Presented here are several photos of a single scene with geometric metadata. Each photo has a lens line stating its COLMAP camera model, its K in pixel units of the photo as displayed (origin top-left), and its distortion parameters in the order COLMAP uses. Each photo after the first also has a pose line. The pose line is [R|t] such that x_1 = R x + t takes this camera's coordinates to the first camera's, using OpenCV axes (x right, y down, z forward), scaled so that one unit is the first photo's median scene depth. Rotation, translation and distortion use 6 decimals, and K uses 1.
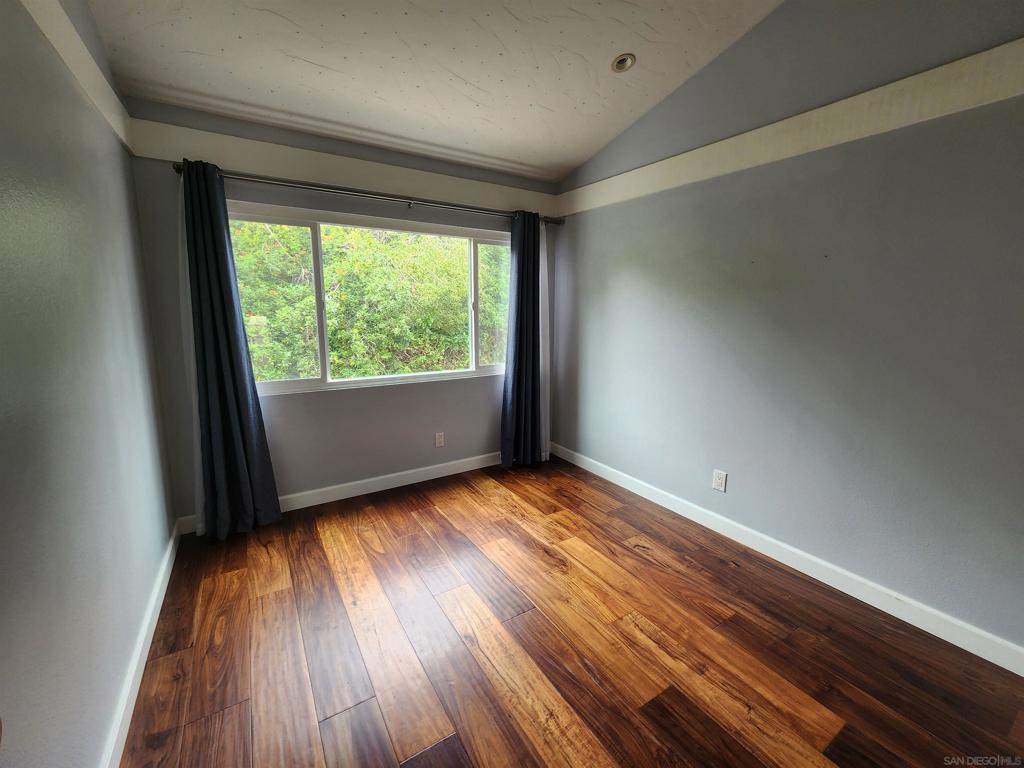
lens RADIAL K [[423.6, 0, 513.9], [0, 423.6, 381.2], [0, 0, 1]] dist [-0.002914, 0.001745]
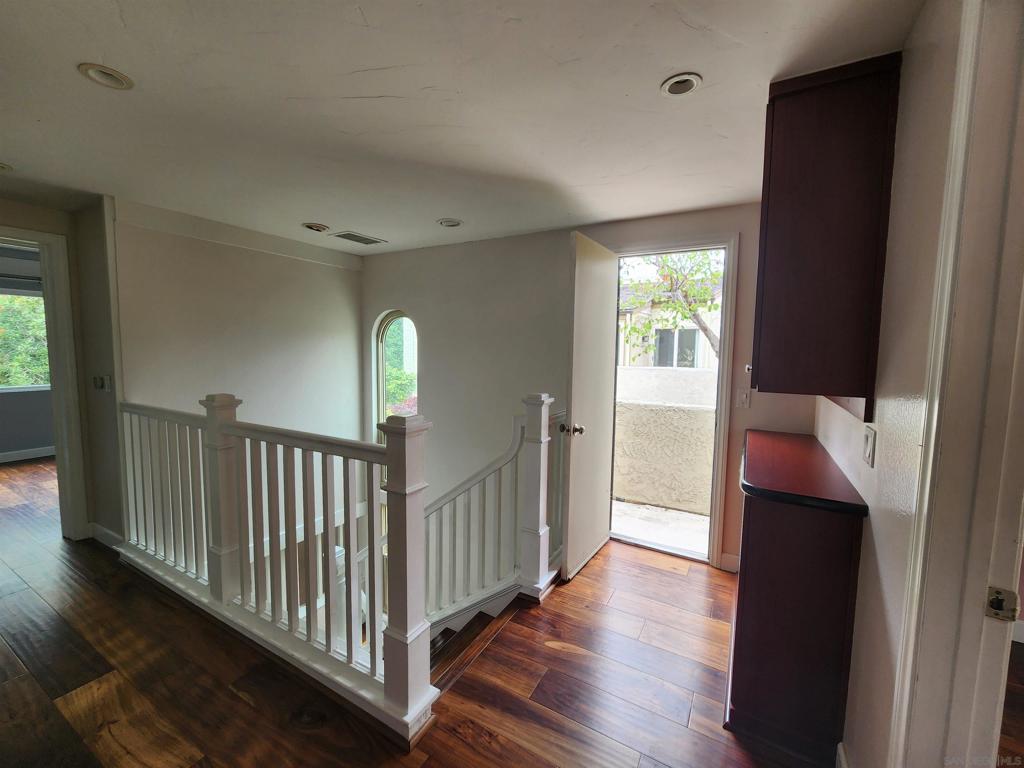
lens RADIAL K [[423.6, 0, 506.9], [0, 423.6, 379.1], [0, 0, 1]] dist [-0.002914, 0.001745]
pose [[0.889902, -0.035392, 0.454777, 0.624171], [0.073849, 0.995011, -0.067074, 0.216271], [-0.450134, 0.093274, 0.888076, -1.273418]]
